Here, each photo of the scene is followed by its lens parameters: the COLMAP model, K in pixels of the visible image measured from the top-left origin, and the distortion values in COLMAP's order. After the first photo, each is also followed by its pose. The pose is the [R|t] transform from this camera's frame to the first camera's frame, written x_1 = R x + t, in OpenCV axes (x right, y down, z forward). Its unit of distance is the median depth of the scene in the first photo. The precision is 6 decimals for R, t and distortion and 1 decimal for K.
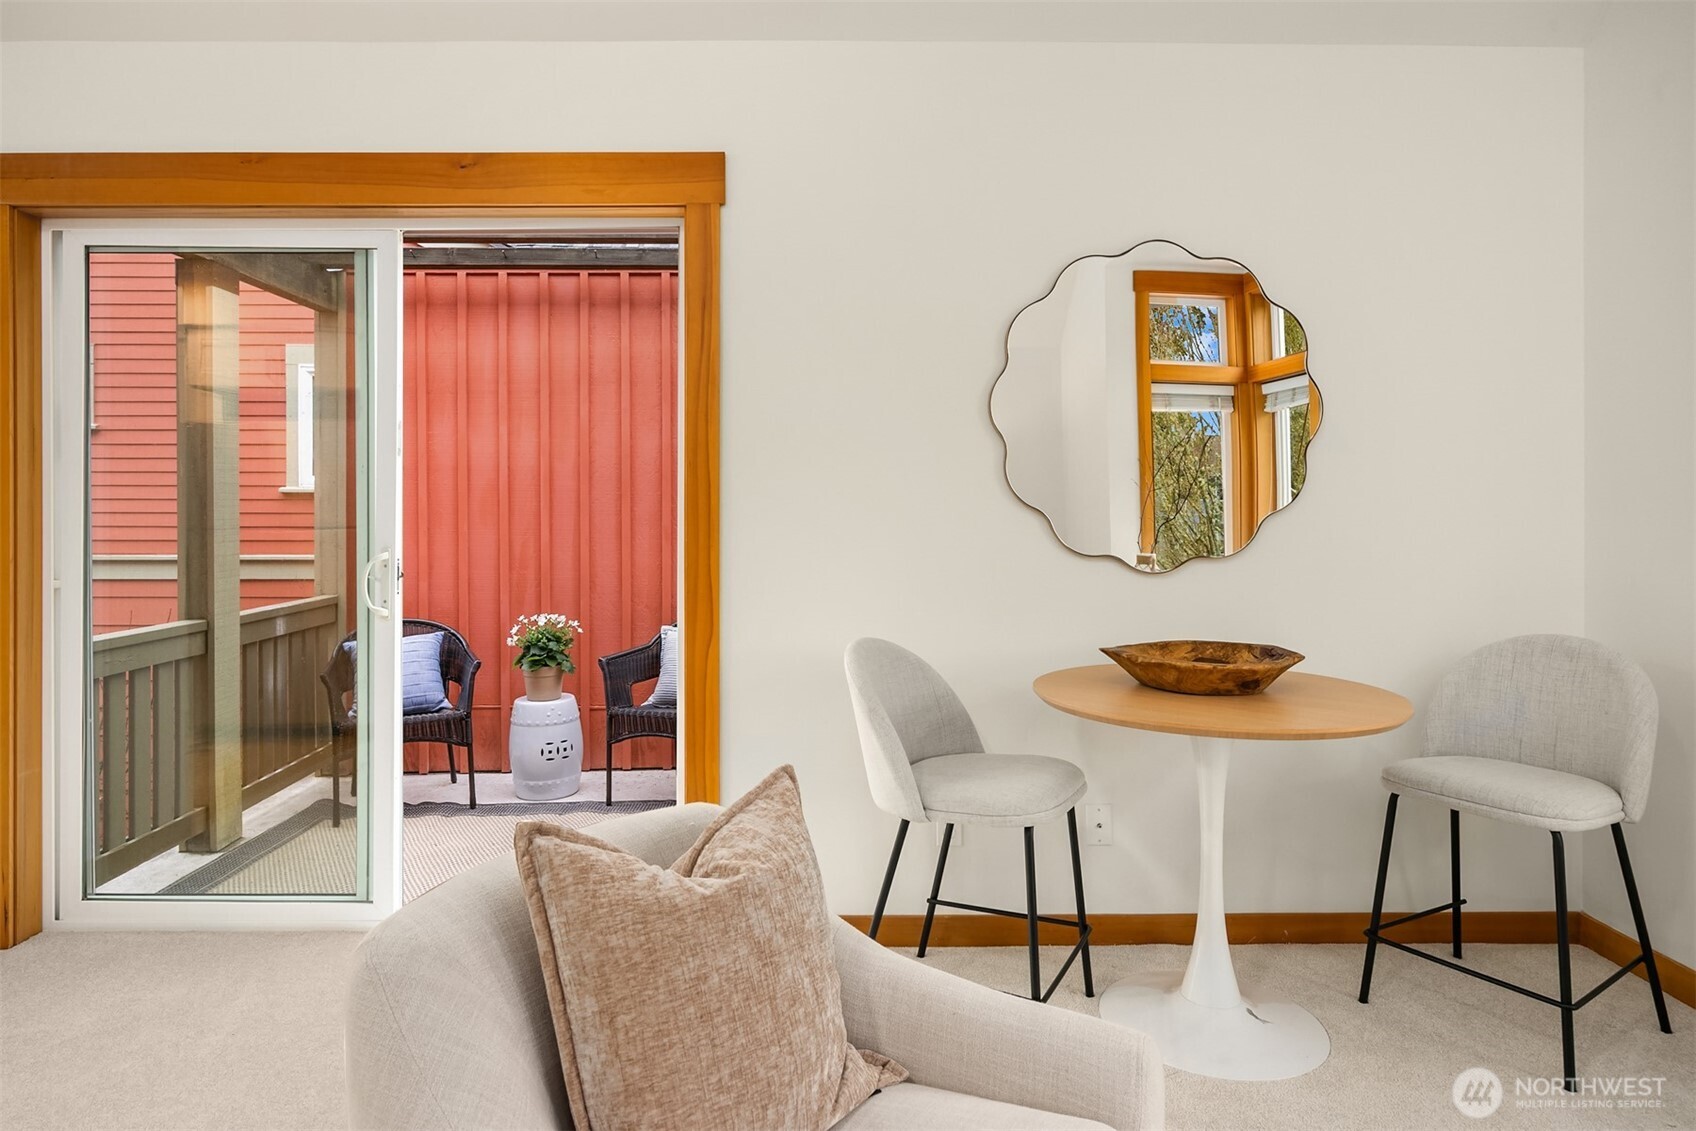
lens RADIAL K [[1014.9, 0, 831.4], [0, 1014.9, 516.5], [0, 0, 1]] dist [-0.000552, 0.000409]
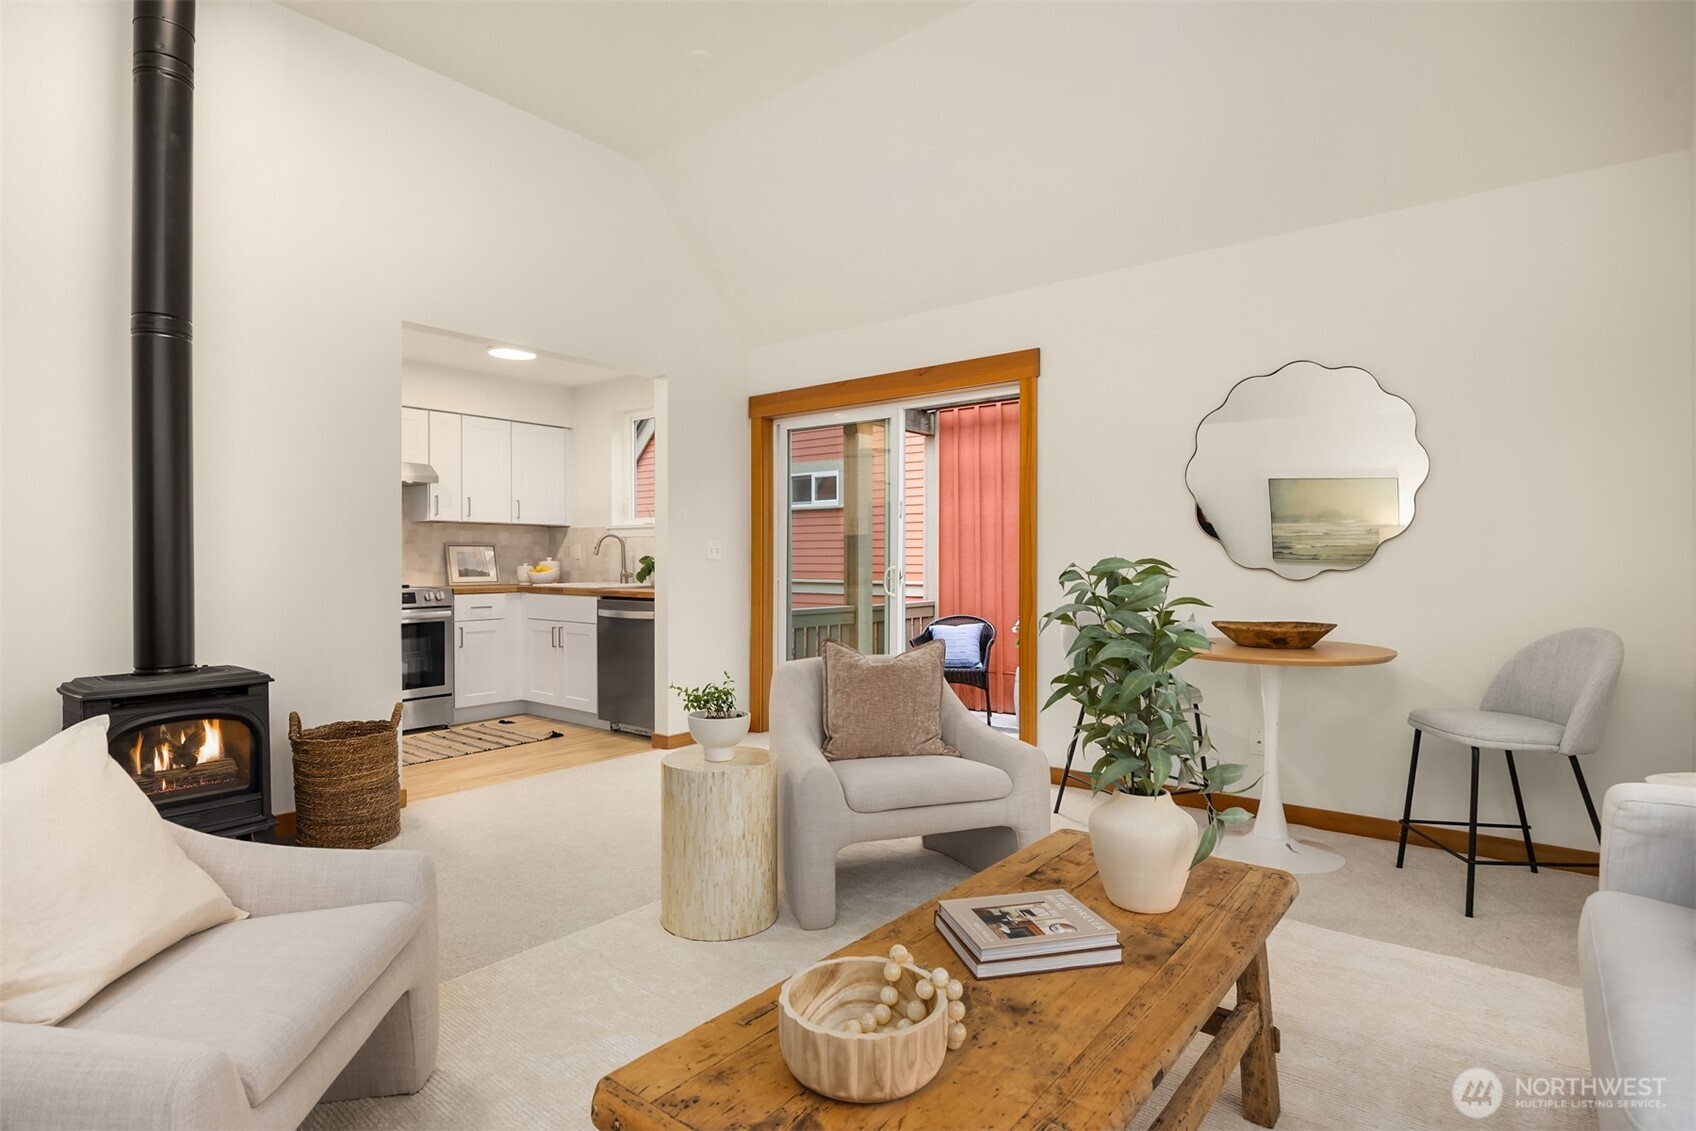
lens RADIAL K [[868.8, 0, 819.9], [0, 868.8, 566.5], [0, 0, 1]] dist [-0.004082, -0.000203]
pose [[0.753254, 0.004789, -0.657712, 0.370675], [-0.005622, 0.999984, 0.000842, 0.022580], [0.657706, 0.003063, 0.753269, -0.260030]]
